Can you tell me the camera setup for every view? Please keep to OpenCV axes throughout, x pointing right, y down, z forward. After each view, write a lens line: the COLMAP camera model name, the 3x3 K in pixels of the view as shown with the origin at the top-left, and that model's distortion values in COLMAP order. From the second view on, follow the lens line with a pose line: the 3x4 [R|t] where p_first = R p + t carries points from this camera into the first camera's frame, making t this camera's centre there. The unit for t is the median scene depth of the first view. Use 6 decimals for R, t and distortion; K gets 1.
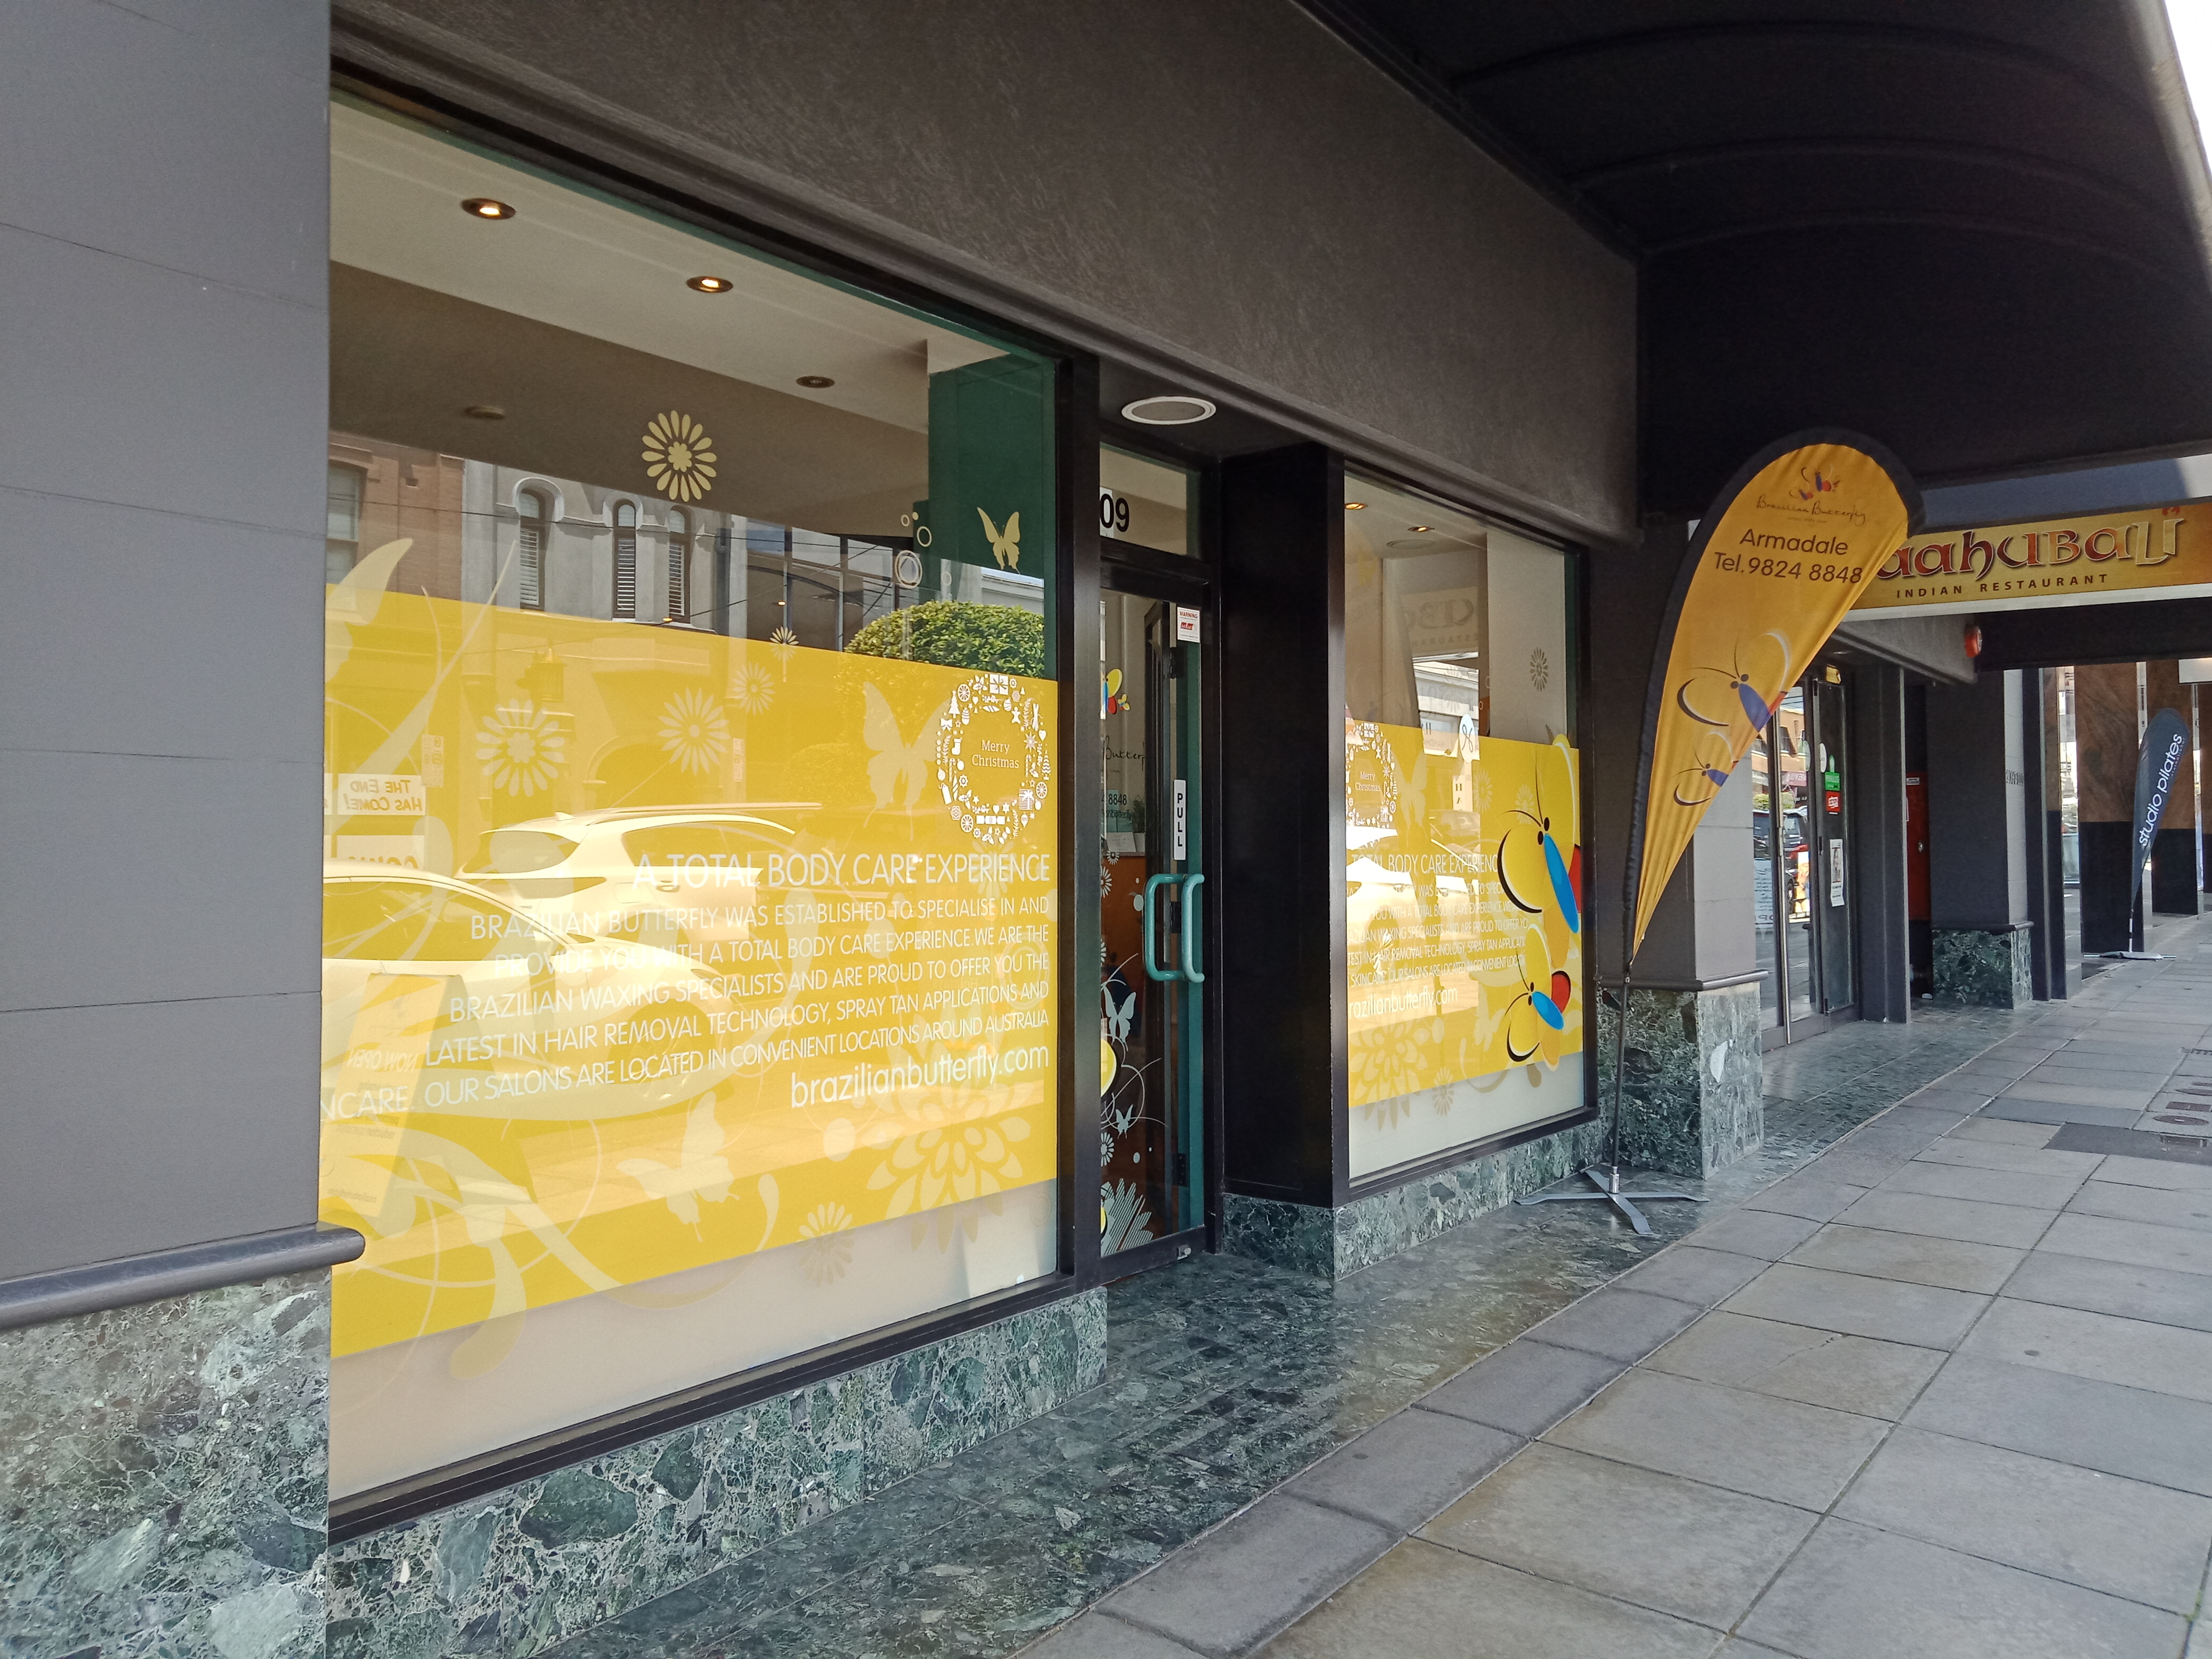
lens RADIAL K [[1609.6, 0, 1103.2], [0, 1609.6, 833.0], [0, 0, 1]] dist [0.032303, 0.007981]
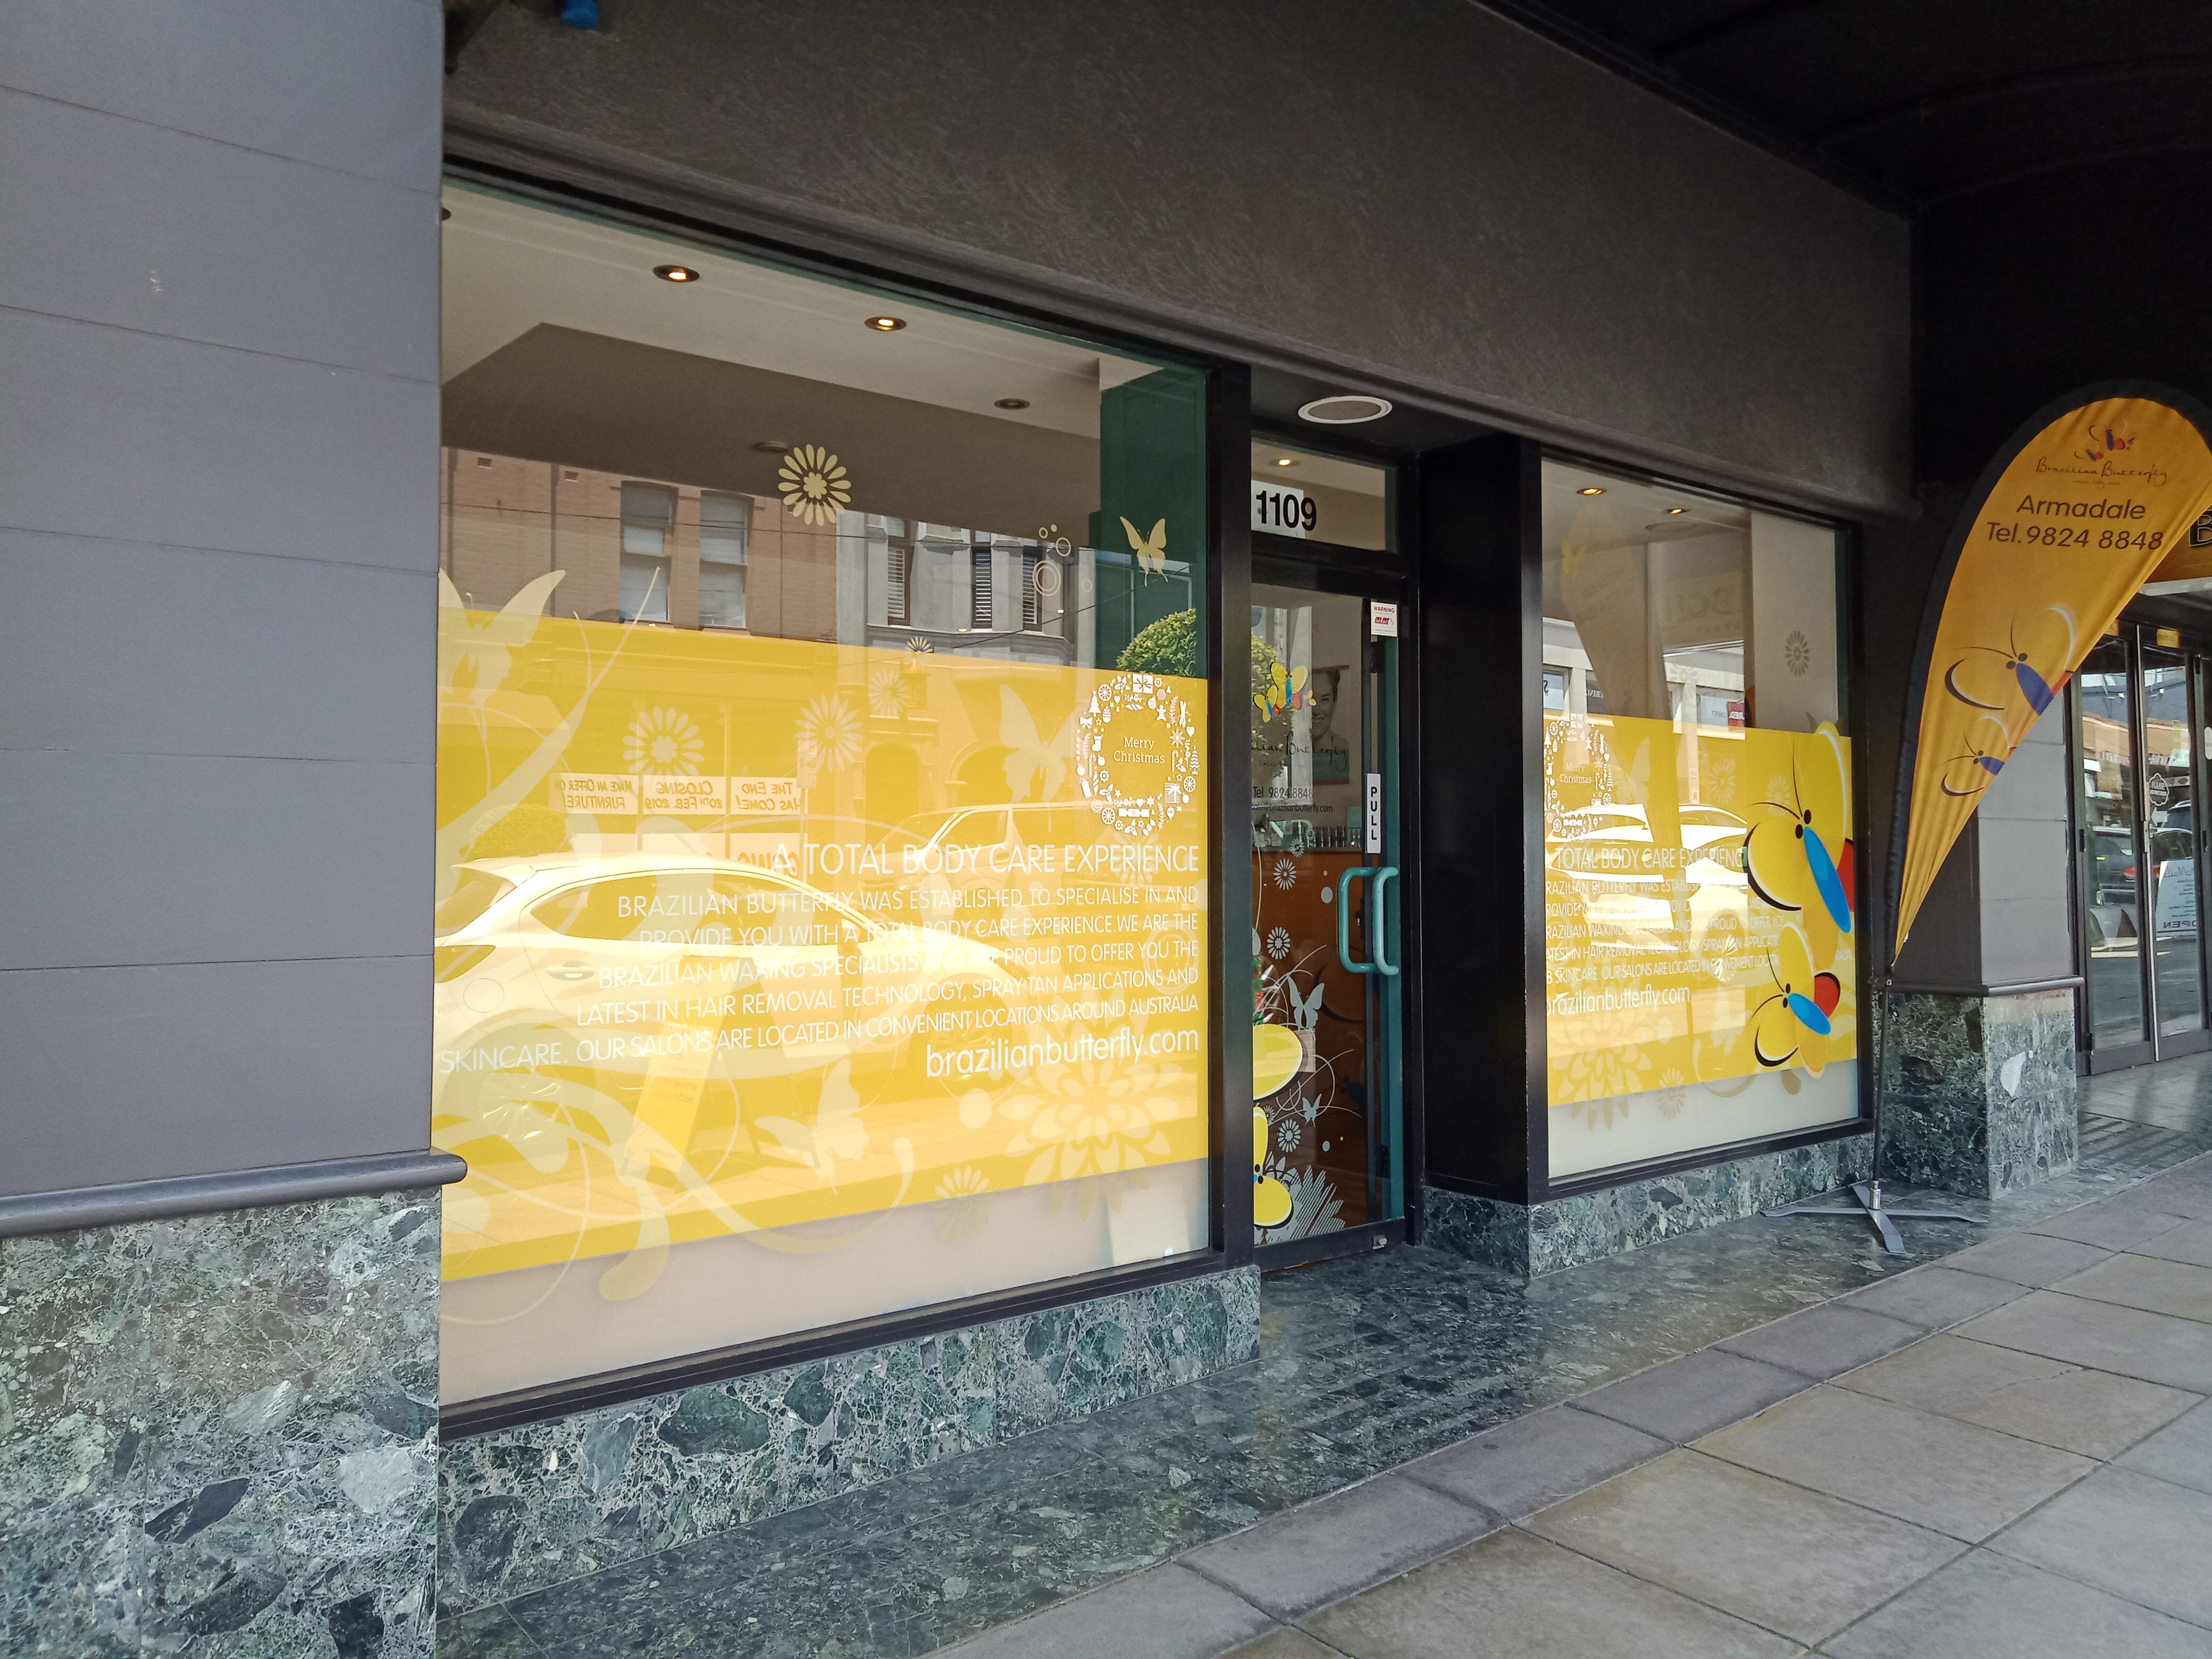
lens RADIAL K [[1603.2, 0, 1106.0], [0, 1603.2, 829.5], [0, 0, 1]] dist [0.038922, -0.011145]
pose [[0.975386, -0.002460, -0.220490, 0.145647], [0.002136, 0.999996, -0.001706, 0.004576], [0.220493, 0.001193, 0.975388, -0.026189]]
